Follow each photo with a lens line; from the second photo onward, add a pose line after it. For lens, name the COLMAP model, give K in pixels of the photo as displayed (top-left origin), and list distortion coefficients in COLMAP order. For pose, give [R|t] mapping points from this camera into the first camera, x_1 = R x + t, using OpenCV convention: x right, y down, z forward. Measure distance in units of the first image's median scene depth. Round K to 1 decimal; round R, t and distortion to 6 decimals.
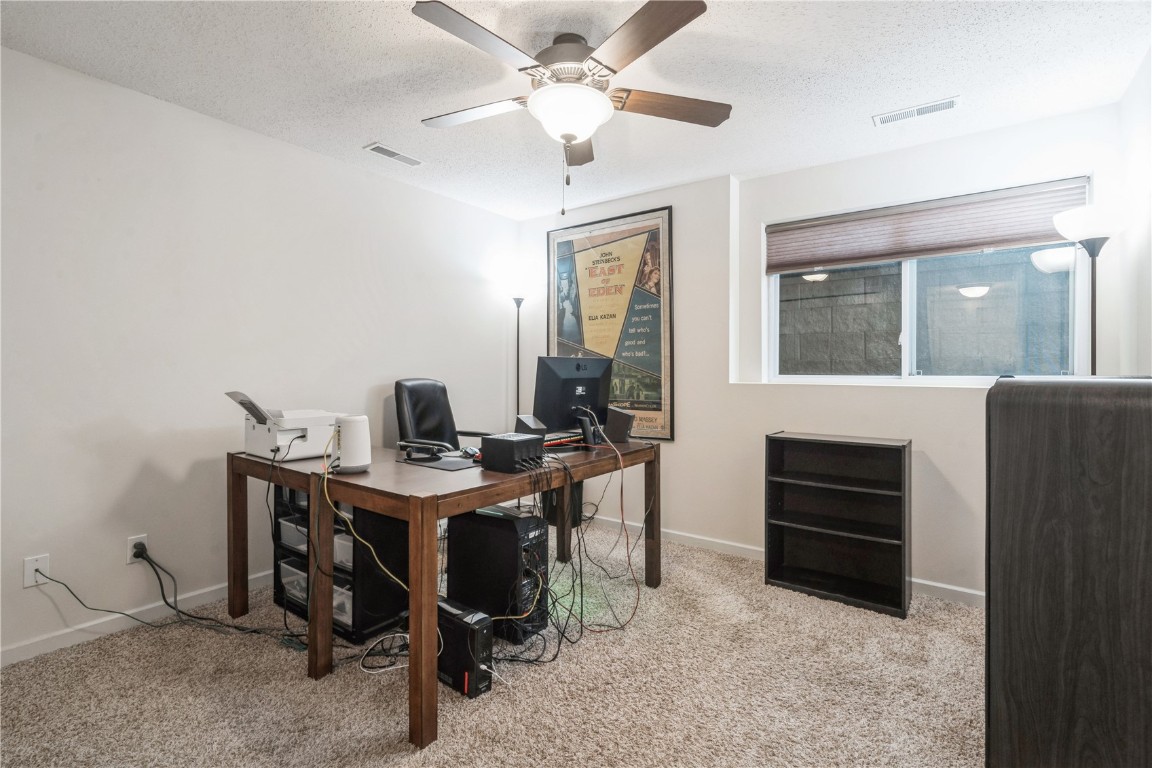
lens RADIAL K [[521.4, 0, 577.4], [0, 521.4, 383.0], [0, 0, 1]] dist [-0.002984, 0.000416]
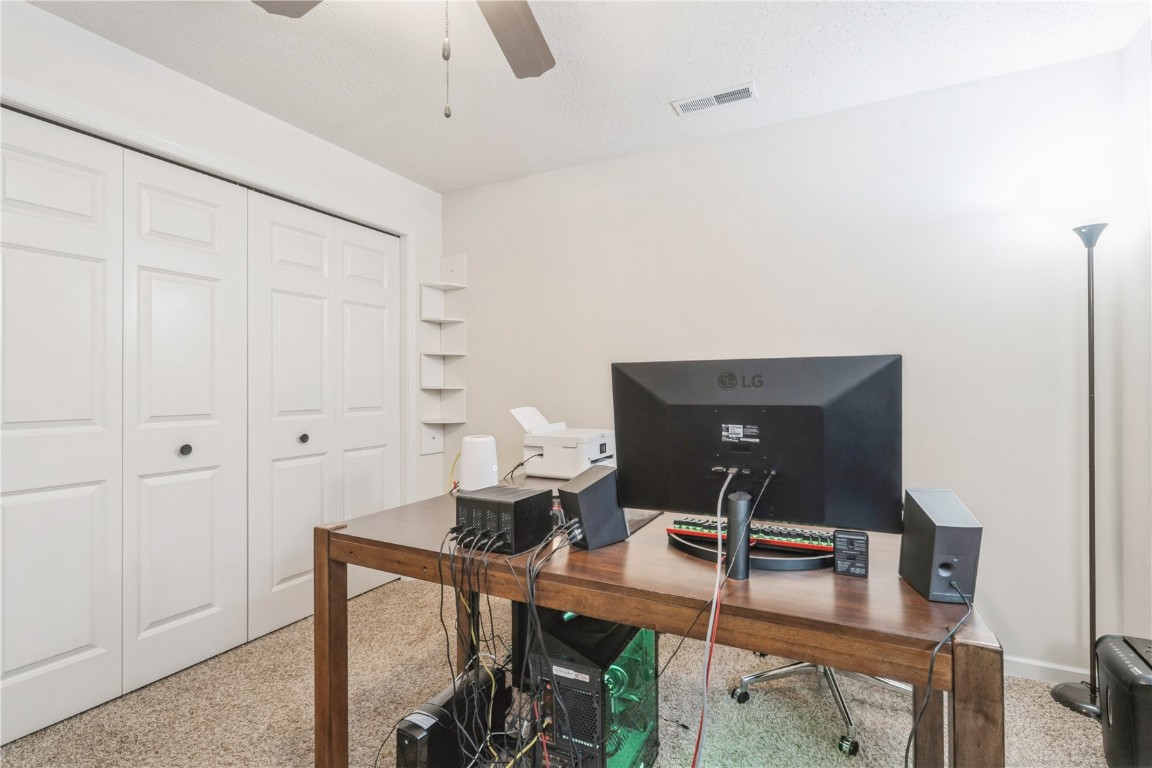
lens RADIAL K [[521.4, 0, 577.4], [0, 521.4, 383.0], [0, 0, 1]] dist [-0.002984, 0.000416]
pose [[0.139546, -0.012200, -0.990140, 0.449654], [-0.013710, 0.999804, -0.014251, -0.021152], [0.990121, 0.015563, 0.139351, 0.848296]]
